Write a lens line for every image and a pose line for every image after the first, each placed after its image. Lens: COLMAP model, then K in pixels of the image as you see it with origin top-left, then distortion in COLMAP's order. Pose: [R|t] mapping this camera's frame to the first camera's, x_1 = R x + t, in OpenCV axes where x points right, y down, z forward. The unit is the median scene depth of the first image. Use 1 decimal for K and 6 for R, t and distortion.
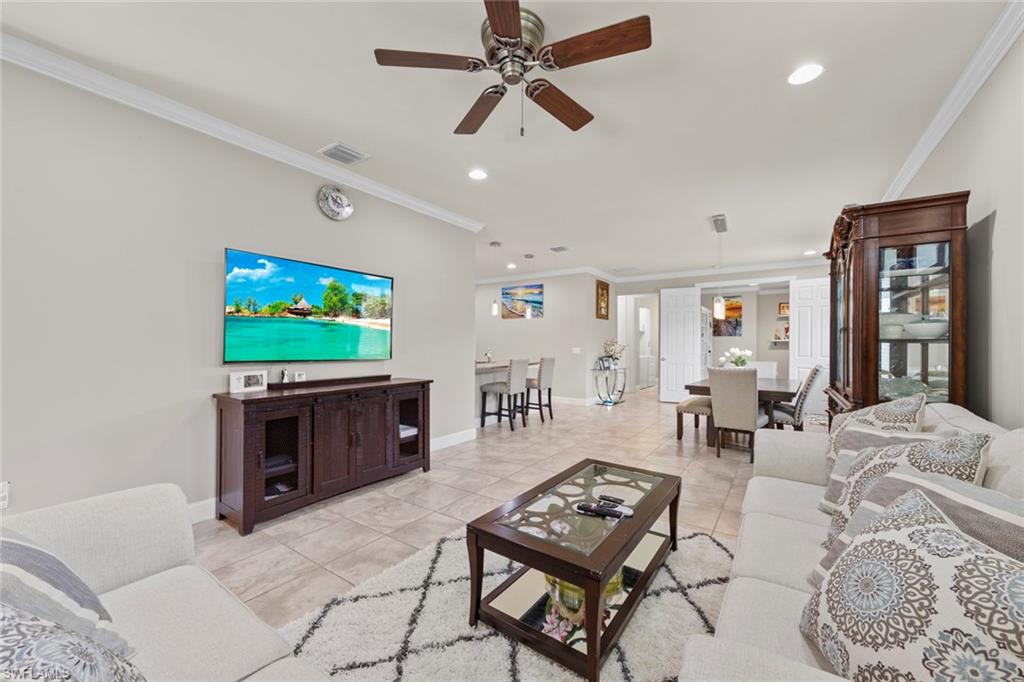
lens RADIAL K [[391.0, 0, 511.1], [0, 391.0, 343.5], [0, 0, 1]] dist [0.001773, -0.000247]
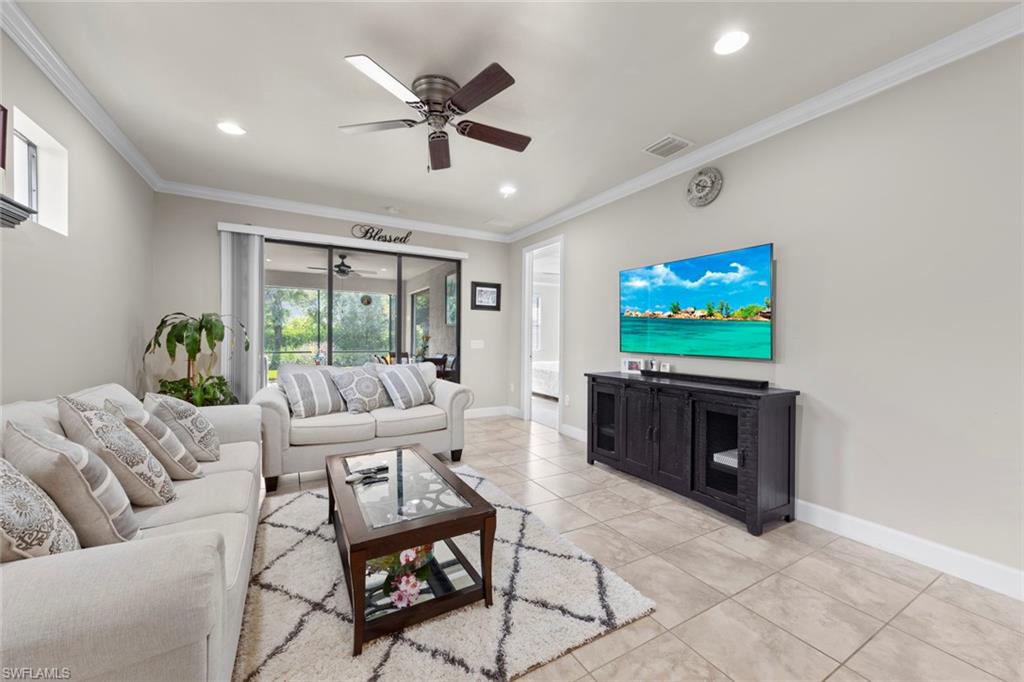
lens RADIAL K [[391.0, 0, 515.1], [0, 391.0, 340.2], [0, 0, 1]] dist [0.001773, -0.000247]
pose [[-0.418578, -0.000830, -0.908181, 0.661481], [-0.010373, 0.999939, 0.003867, 0.007214], [0.908122, 0.011039, -0.418561, 1.109986]]
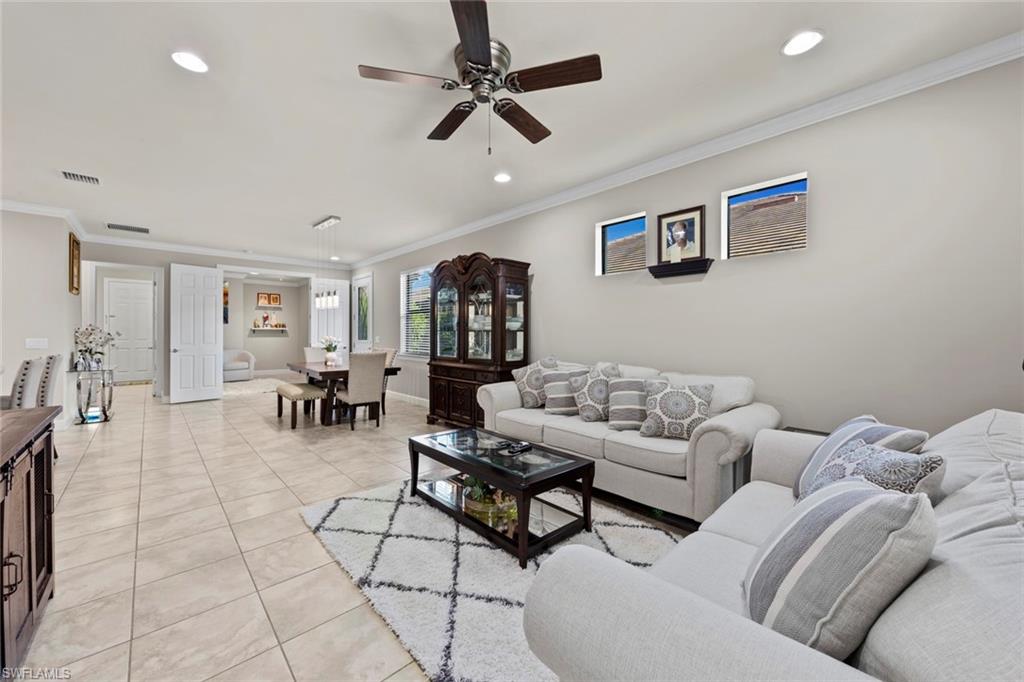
lens RADIAL K [[391.0, 0, 507.5], [0, 391.0, 335.4], [0, 0, 1]] dist [0.001773, -0.000247]
pose [[0.220828, -0.007679, 0.975283, -0.681448], [-0.001918, 0.999964, 0.008308, 0.000593], [-0.975311, -0.003706, 0.220805, 0.424235]]
